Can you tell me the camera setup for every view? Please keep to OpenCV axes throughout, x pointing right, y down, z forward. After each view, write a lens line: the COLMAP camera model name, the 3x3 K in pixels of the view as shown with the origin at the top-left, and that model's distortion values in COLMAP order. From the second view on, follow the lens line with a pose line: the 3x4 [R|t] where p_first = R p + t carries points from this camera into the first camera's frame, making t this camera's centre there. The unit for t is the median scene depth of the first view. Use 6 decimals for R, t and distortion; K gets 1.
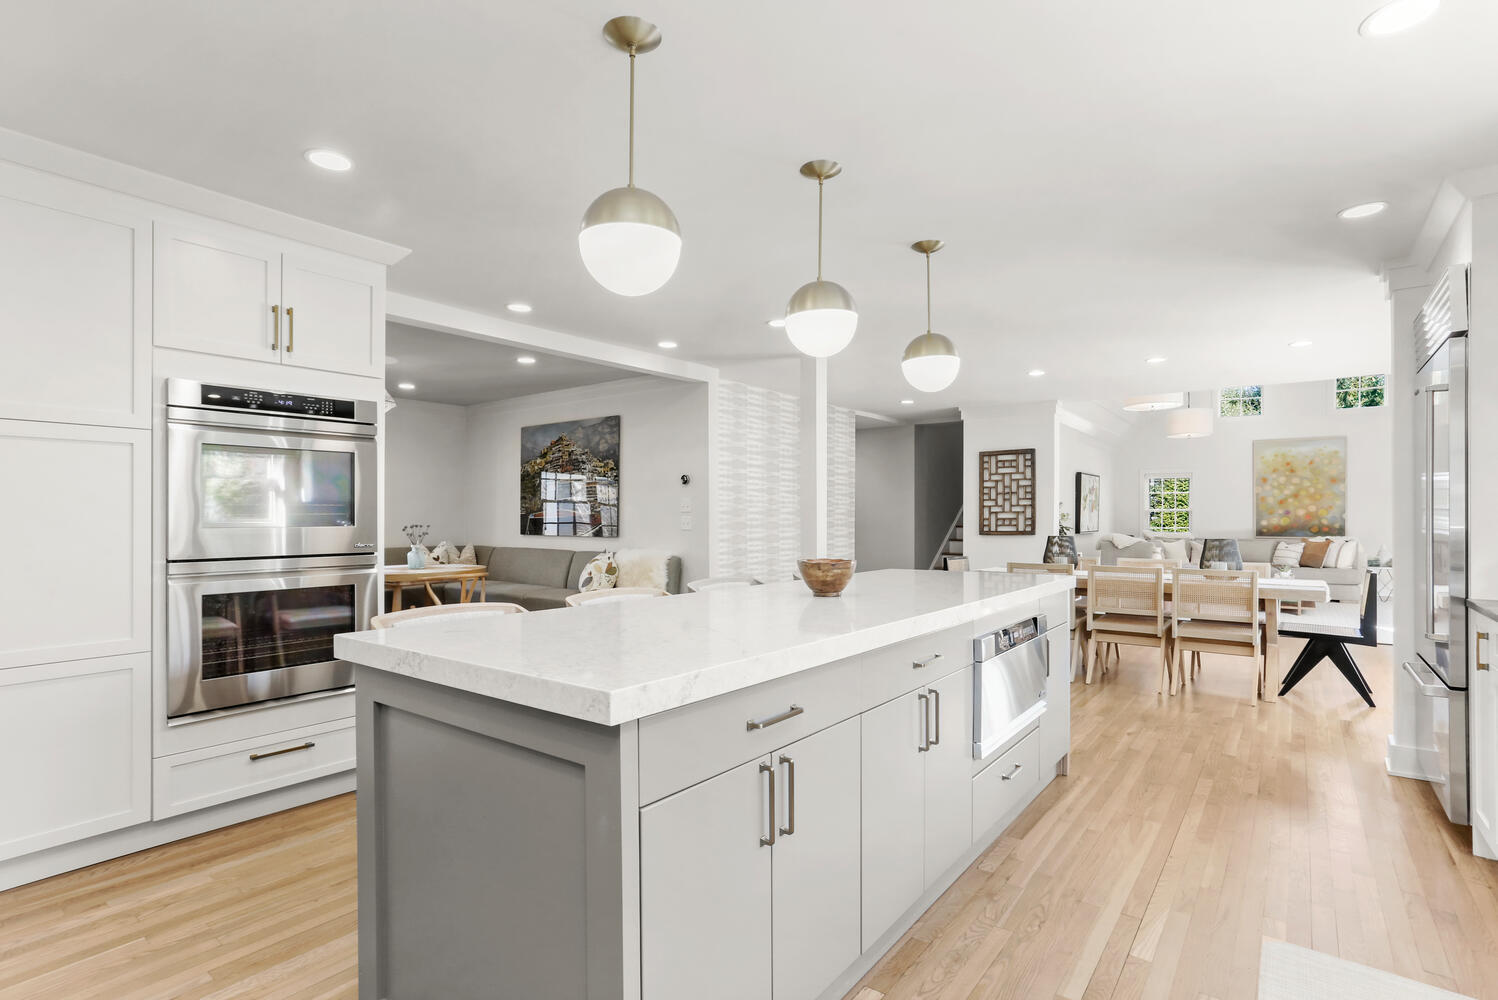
lens RADIAL K [[744.8, 0, 750.4], [0, 744.8, 509.7], [0, 0, 1]] dist [-0.005866, 0.000122]
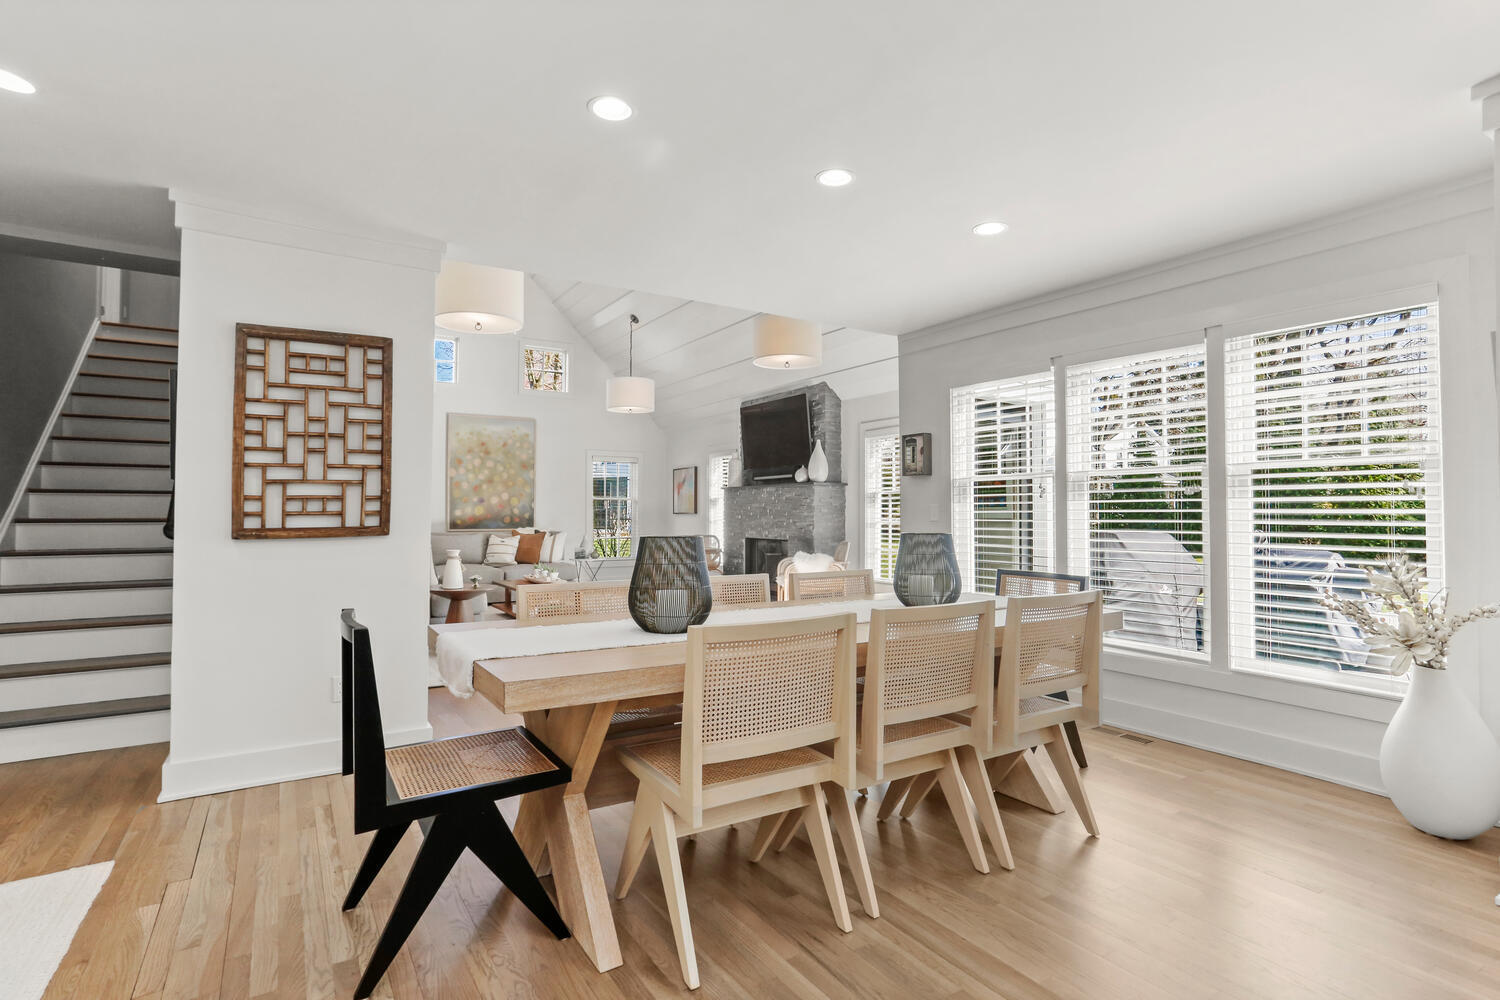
lens RADIAL K [[745.8, 0, 751.5], [0, 745.8, 495.7], [0, 0, 1]] dist [-0.005866, 0.000122]
pose [[0.354553, 0.020913, 0.934802, 0.046382], [-0.011134, 0.999773, -0.018144, 0.015704], [-0.934970, -0.003975, 0.354706, 0.623107]]
